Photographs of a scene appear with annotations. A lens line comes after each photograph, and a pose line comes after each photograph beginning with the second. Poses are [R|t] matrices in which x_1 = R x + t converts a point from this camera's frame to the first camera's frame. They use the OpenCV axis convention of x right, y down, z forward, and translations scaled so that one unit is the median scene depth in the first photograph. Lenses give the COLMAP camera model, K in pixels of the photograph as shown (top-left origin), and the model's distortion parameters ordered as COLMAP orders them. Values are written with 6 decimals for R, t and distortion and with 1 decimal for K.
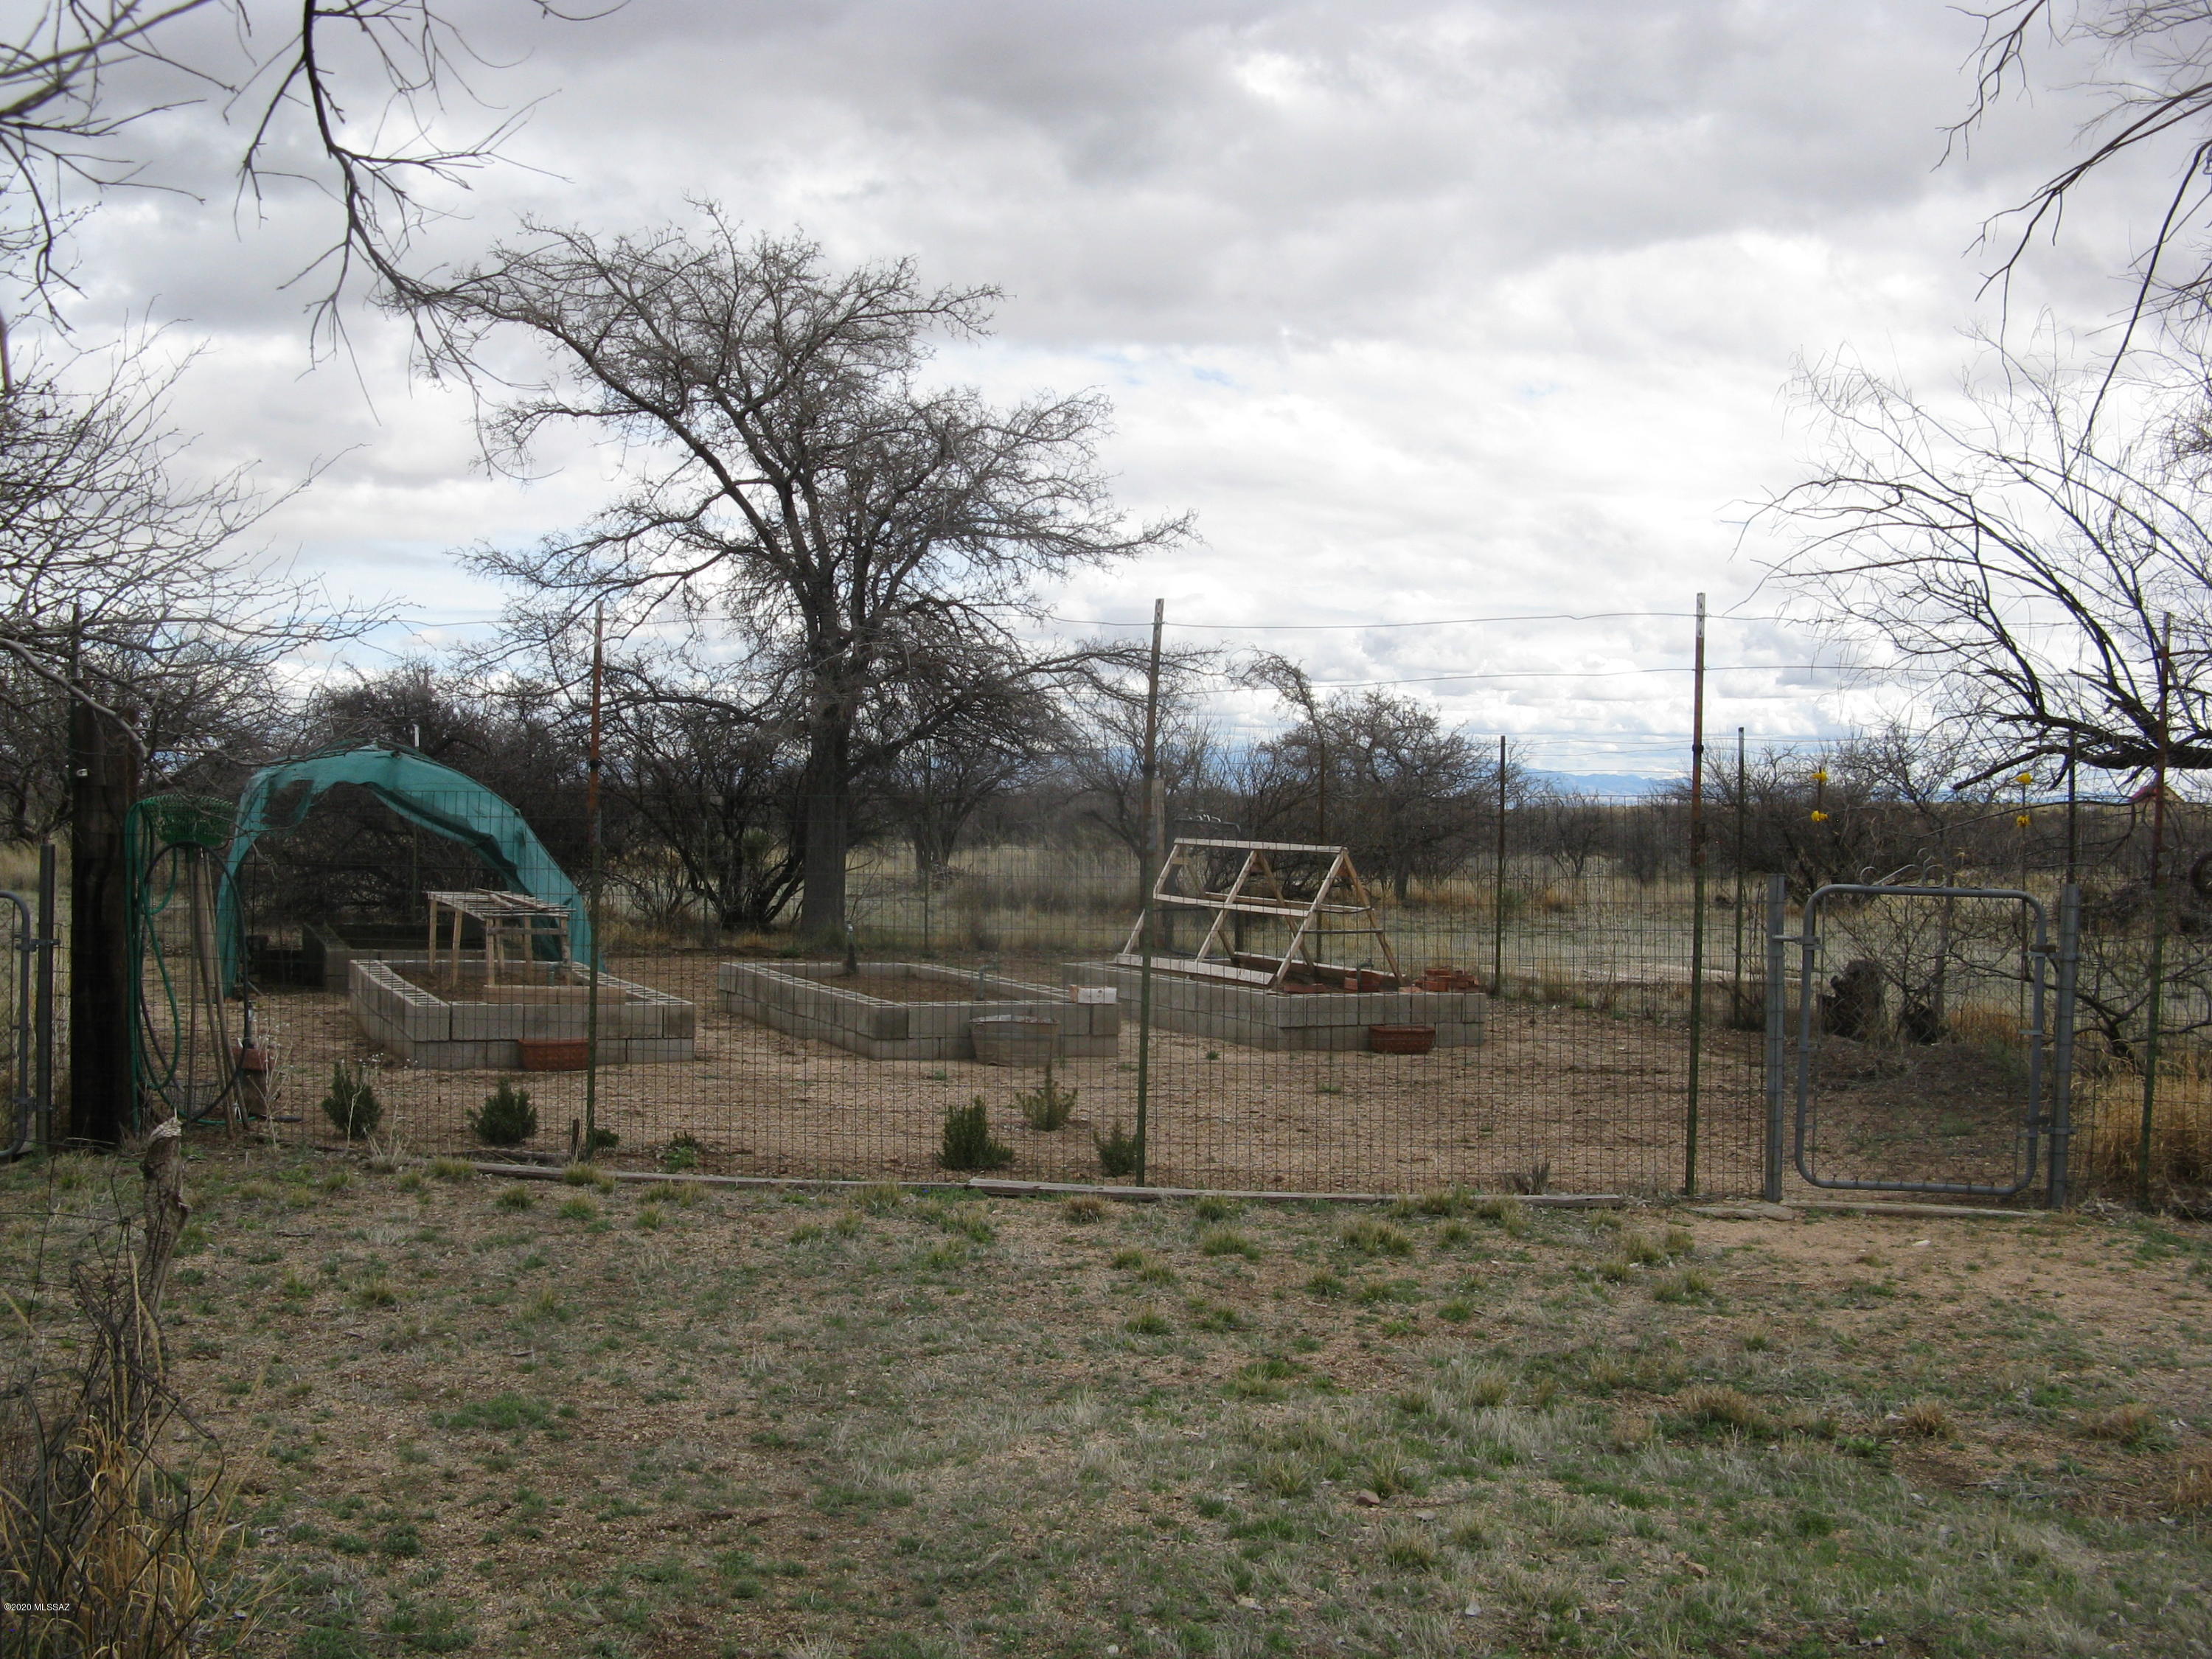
lens RADIAL K [[2209.1, 0, 1028.8], [0, 2209.1, 827.1], [0, 0, 1]] dist [-0.194247, 0.217098]
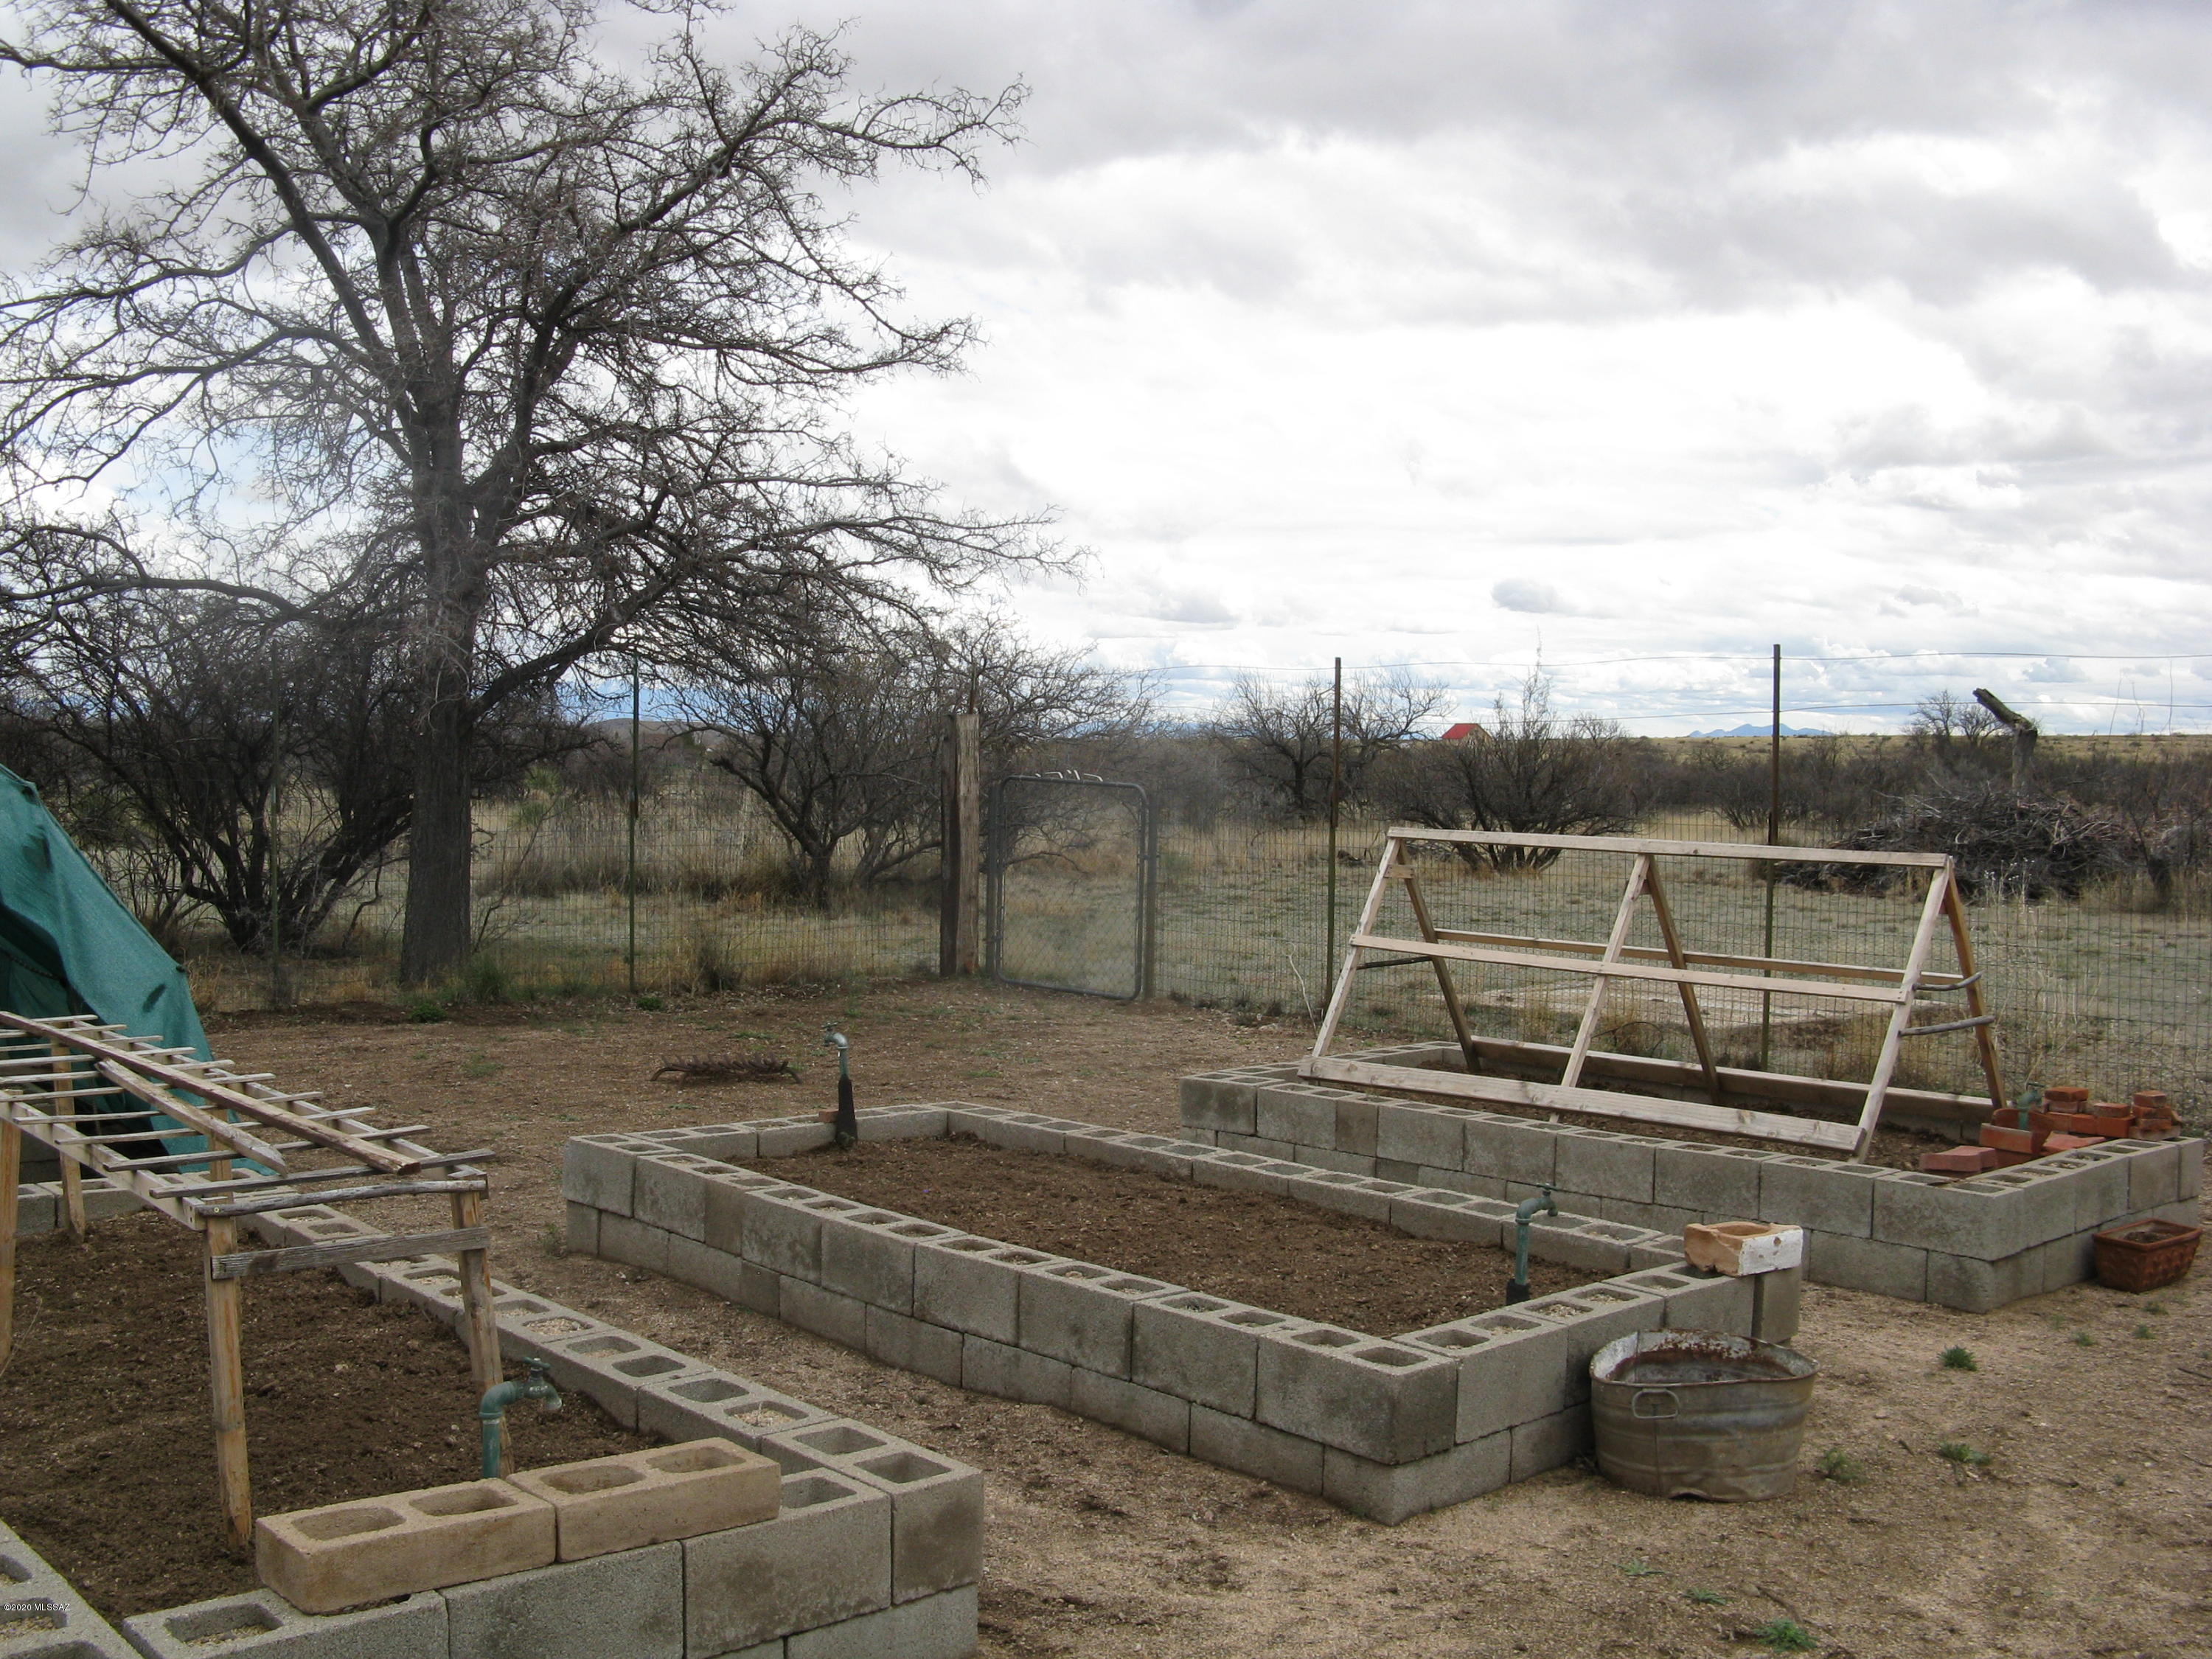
lens RADIAL K [[2209.1, 0, 1028.8], [0, 2209.1, 827.1], [0, 0, 1]] dist [-0.194247, 0.217098]
pose [[0.952806, -0.013356, 0.303285, -0.128729], [0.004555, 0.999548, 0.029706, -0.008206], [-0.303545, -0.026923, 0.952437, 0.393420]]
